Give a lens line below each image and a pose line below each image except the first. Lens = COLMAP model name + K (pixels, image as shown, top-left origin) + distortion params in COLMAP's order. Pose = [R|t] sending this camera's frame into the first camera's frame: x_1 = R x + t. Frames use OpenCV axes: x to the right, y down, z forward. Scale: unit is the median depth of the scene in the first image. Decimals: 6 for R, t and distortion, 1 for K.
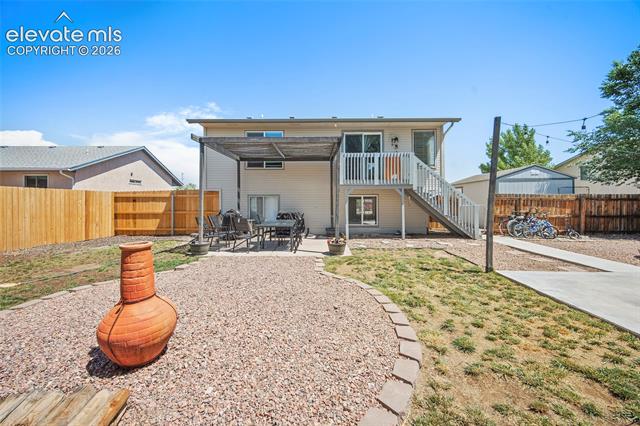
lens RADIAL K [[253.0, 0, 318.1], [0, 253.0, 212.5], [0, 0, 1]] dist [0.000239, 0.000008]
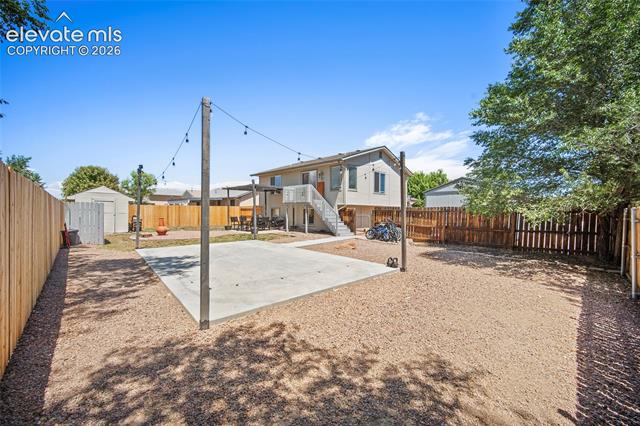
lens RADIAL K [[253.0, 0, 318.1], [0, 253.0, 212.5], [0, 0, 1]] dist [0.000239, 0.000008]
pose [[0.713846, 0.013032, -0.700181, 1.512366], [-0.035688, 0.999205, -0.017787, -0.010555], [0.699393, 0.037686, 0.713743, -0.192774]]
